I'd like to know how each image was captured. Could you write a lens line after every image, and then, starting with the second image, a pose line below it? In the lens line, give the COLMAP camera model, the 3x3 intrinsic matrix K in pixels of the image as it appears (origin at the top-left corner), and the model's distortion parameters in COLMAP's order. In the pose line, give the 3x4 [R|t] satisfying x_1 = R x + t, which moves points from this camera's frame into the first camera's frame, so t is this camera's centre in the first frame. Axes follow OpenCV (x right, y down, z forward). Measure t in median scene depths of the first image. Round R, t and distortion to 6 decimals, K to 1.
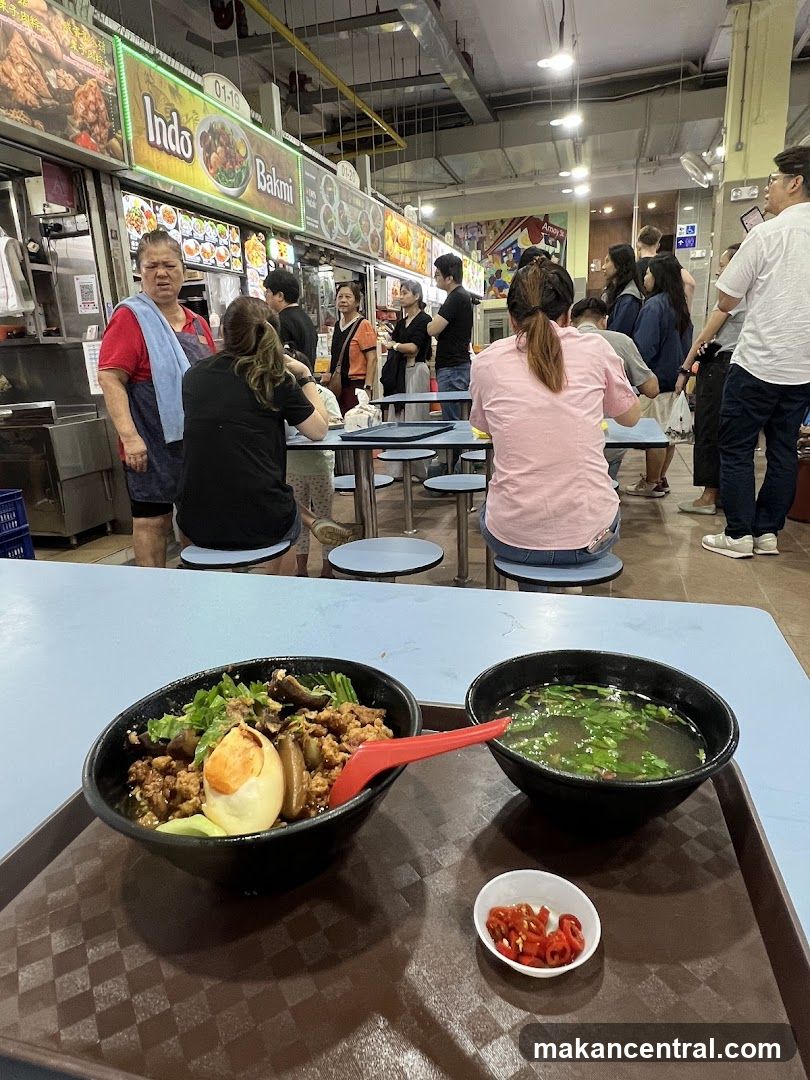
lens RADIAL K [[654.5, 0, 385.4], [0, 654.5, 537.5], [0, 0, 1]] dist [-0.001933, 0.001623]
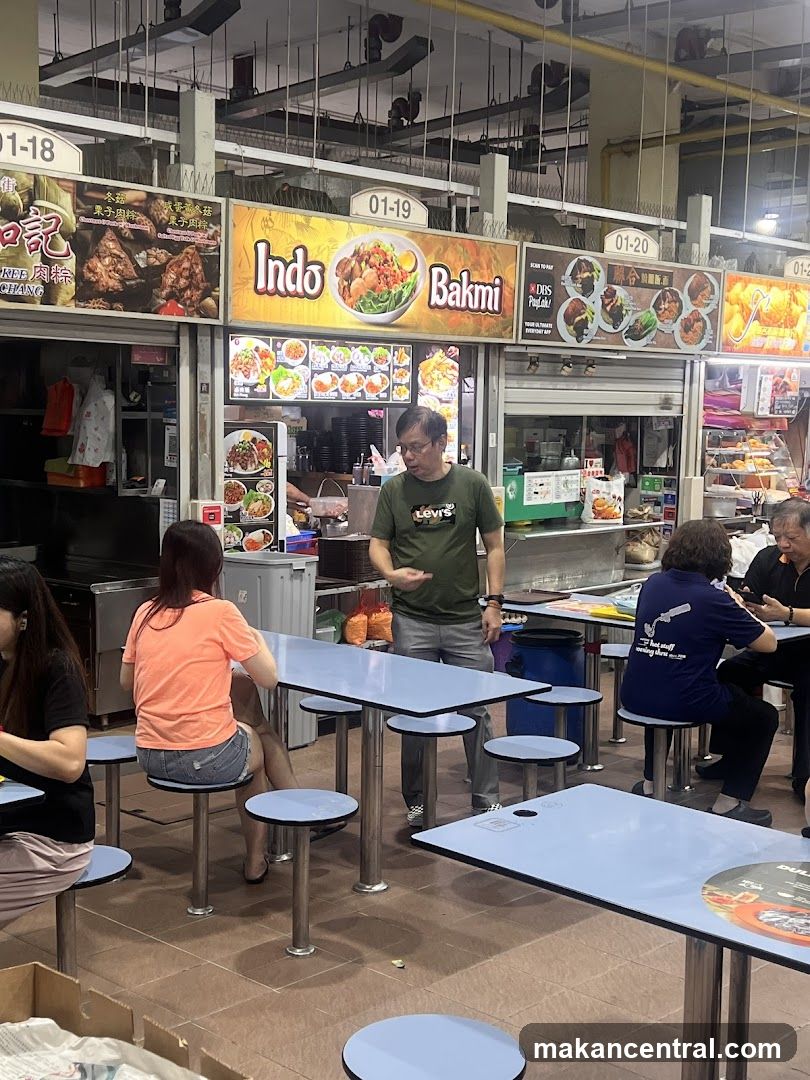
lens RADIAL K [[1400.1, 0, 405.0], [0, 1400.1, 540.0], [0, 0, 1]] dist [0.191414, -0.357764]
pose [[0.893004, 0.102271, -0.438274, 0.559476], [-0.176259, 0.975521, -0.131499, -0.044340], [0.414097, 0.194679, 0.889170, -0.449455]]
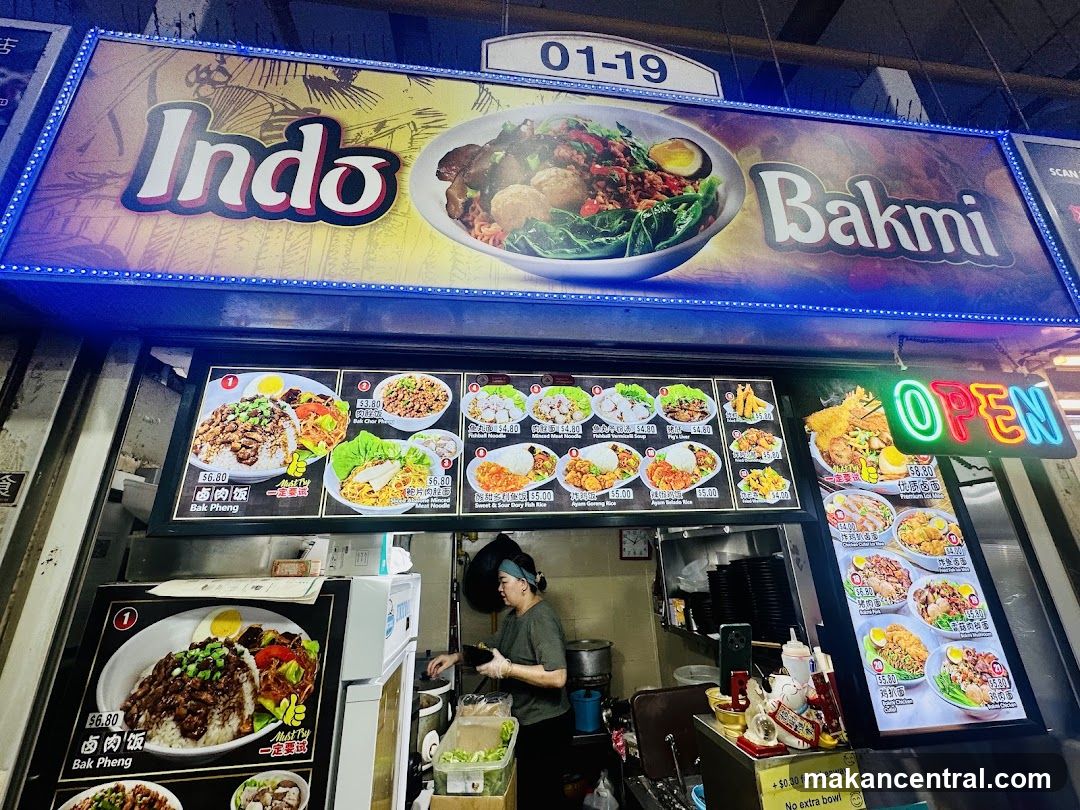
lens RADIAL K [[430.5, 0, 540.0], [0, 430.5, 405.0], [0, 0, 1]] dist [-0.002421, 0.000270]
pose [[0.424162, -0.272840, -0.863507, -0.095978], [-0.236371, 0.887124, -0.396410, -0.384117], [0.874194, 0.372250, 0.311793, 0.921527]]
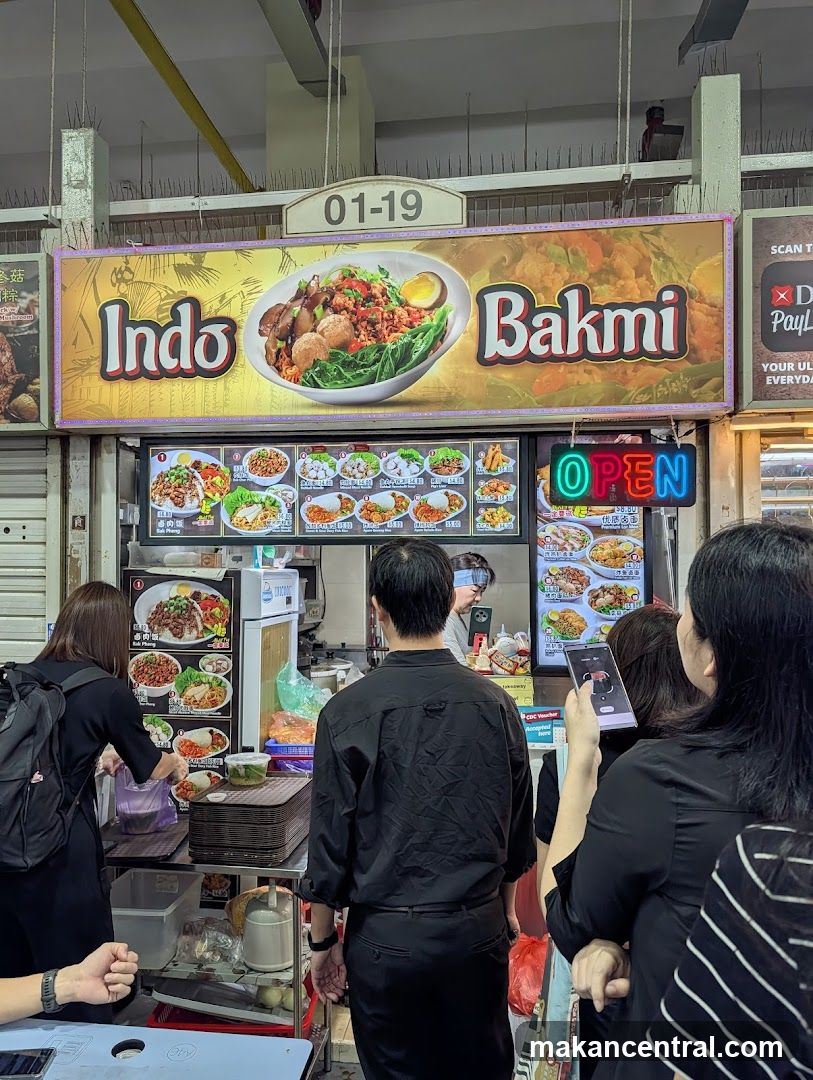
lens RADIAL K [[761.9, 0, 406.5], [0, 761.9, 540.0], [0, 0, 1]] dist [0.085732, -0.182000]
pose [[0.175948, 0.011778, -0.984329, 0.309824], [-0.274937, 0.960725, -0.037649, -0.407642], [0.945226, 0.277252, 0.172276, 0.949411]]
